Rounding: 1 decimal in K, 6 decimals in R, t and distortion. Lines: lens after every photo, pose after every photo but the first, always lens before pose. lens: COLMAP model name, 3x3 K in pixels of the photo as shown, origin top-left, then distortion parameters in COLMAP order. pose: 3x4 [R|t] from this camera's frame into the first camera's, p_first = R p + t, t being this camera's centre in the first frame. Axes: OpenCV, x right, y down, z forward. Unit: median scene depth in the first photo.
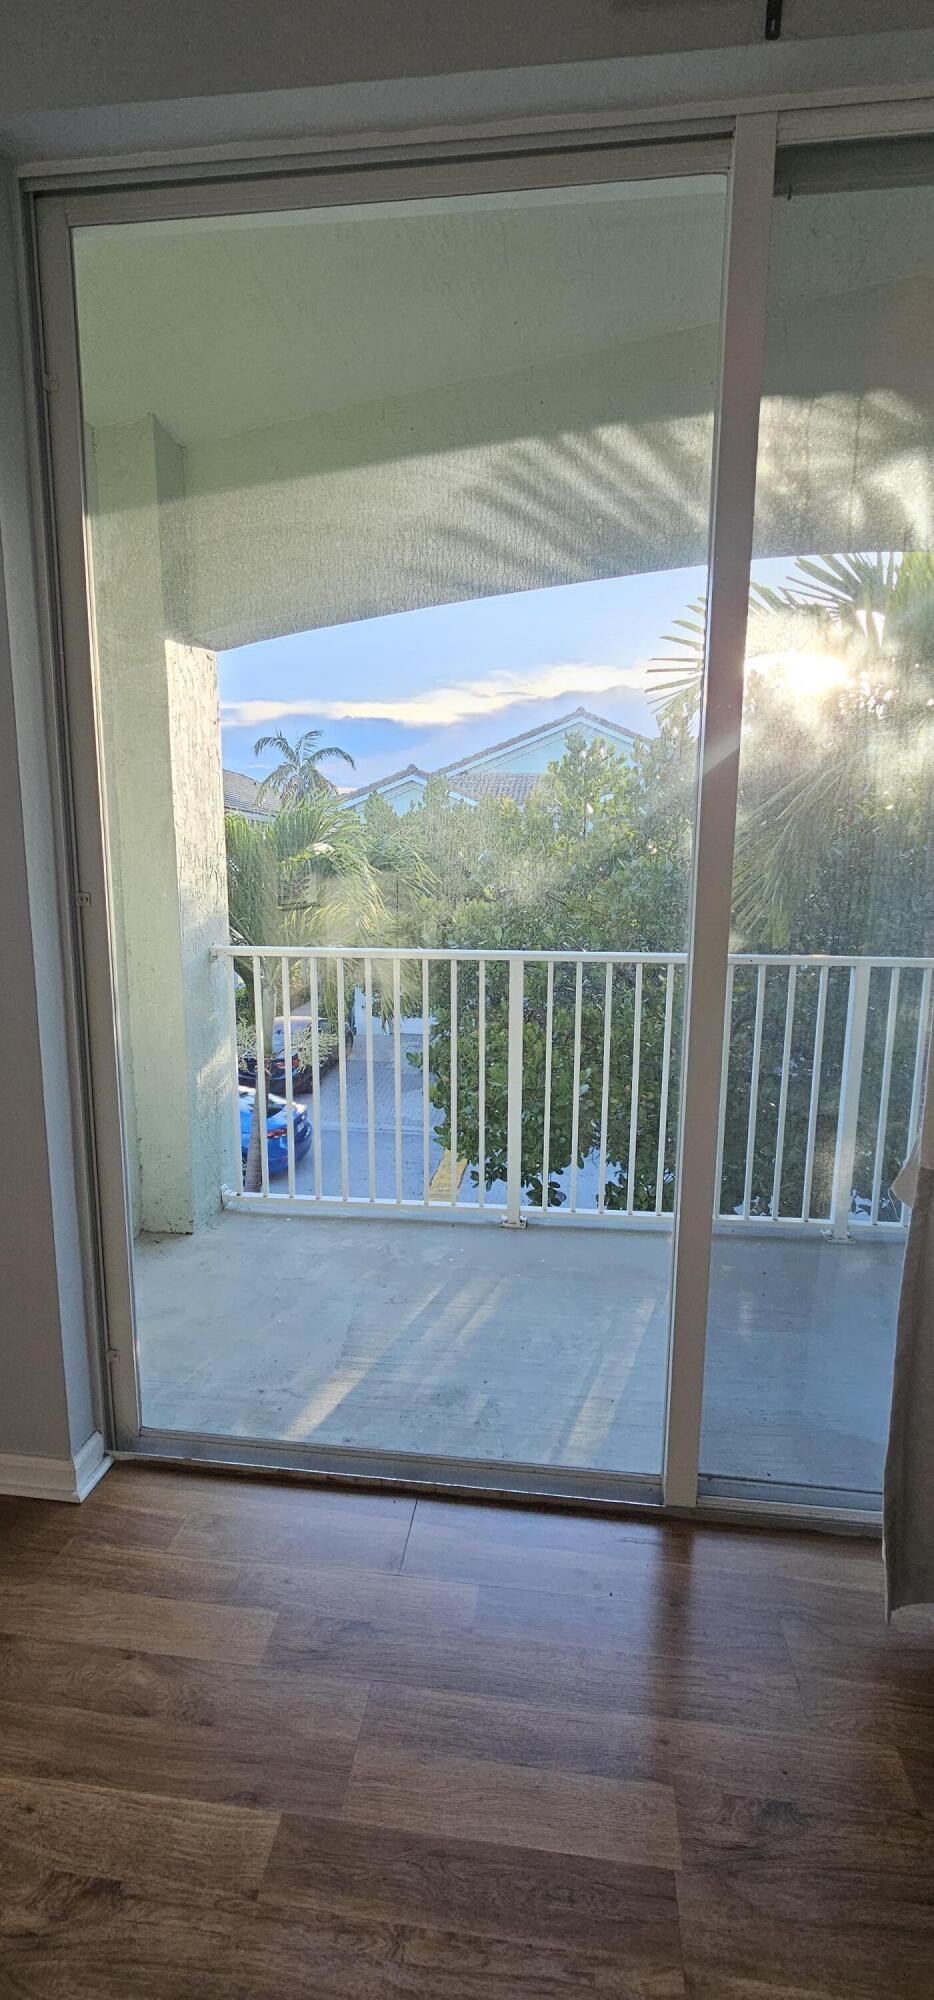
lens RADIAL K [[820.6, 0, 473.7], [0, 820.6, 997.6], [0, 0, 1]] dist [-0.009015, 0.000220]
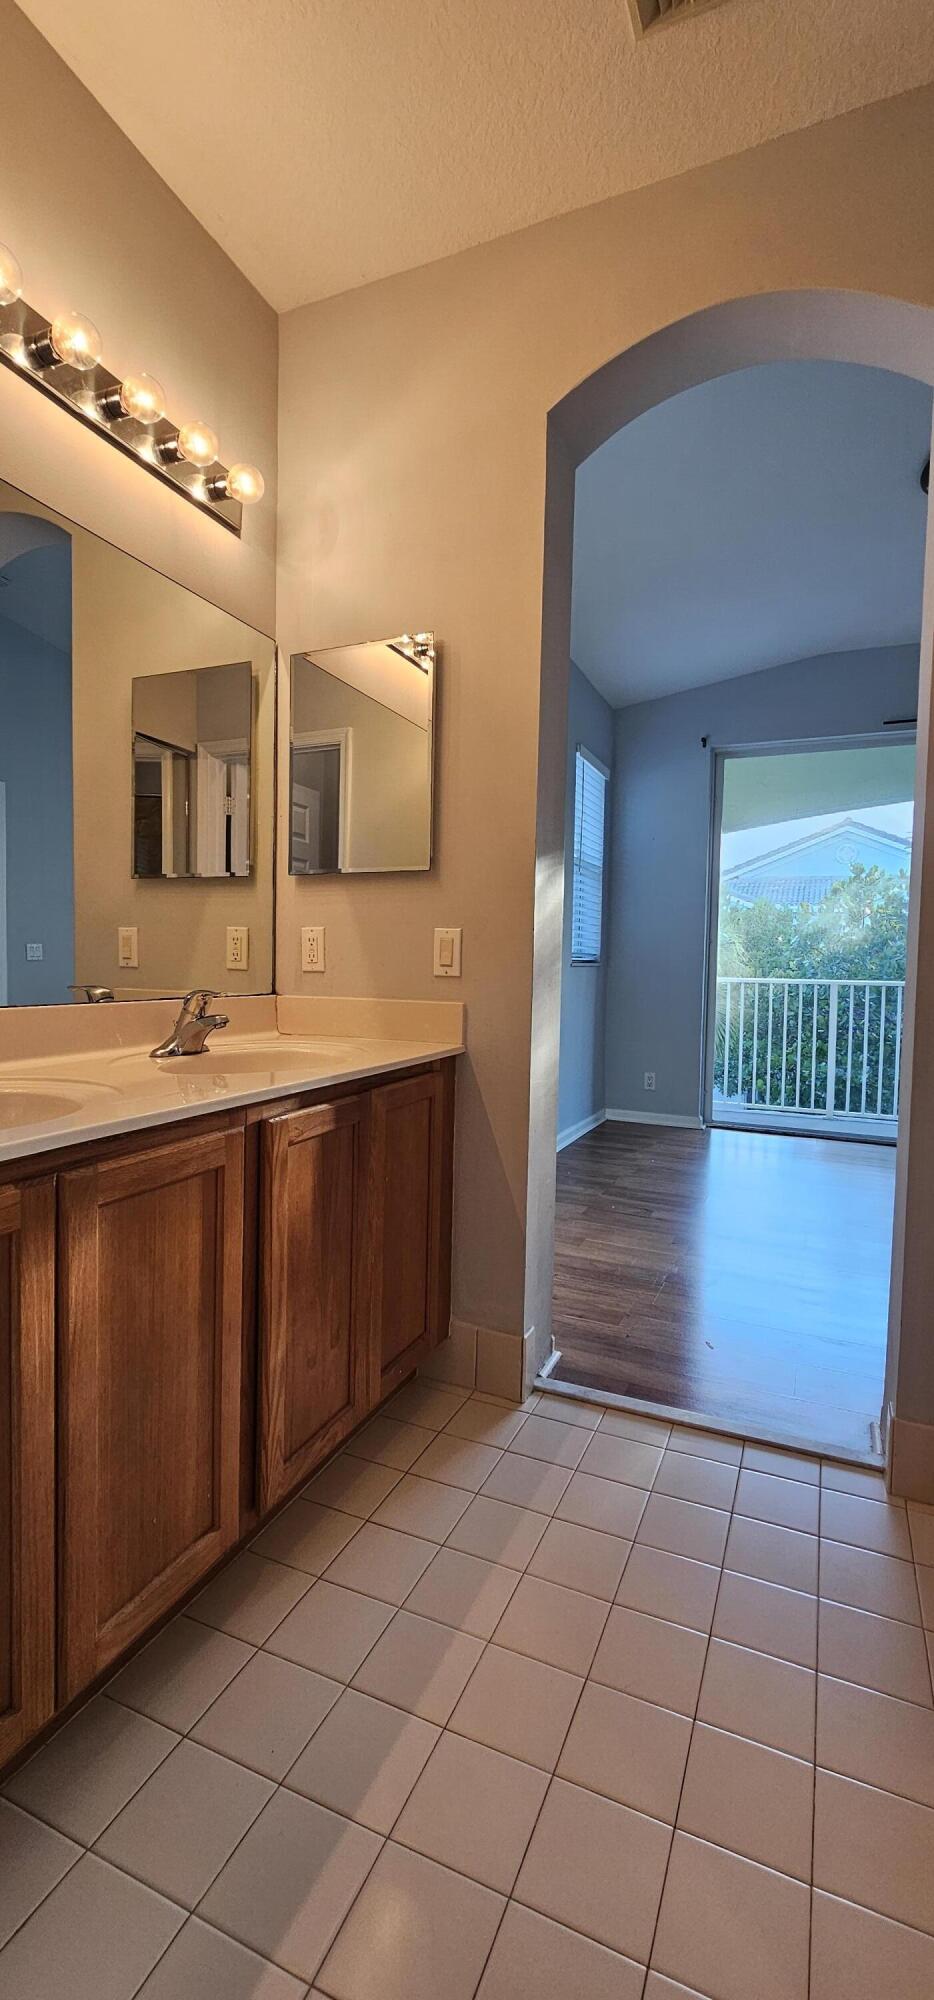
lens RADIAL K [[820.6, 0, 471.2], [0, 820.6, 1002.2], [0, 0, 1]] dist [-0.009015, 0.000220]
pose [[0.956455, 0.018397, -0.291298, -0.129827], [-0.051286, 0.993077, -0.105676, 0.154789], [0.287337, 0.116014, 0.950778, -0.715216]]
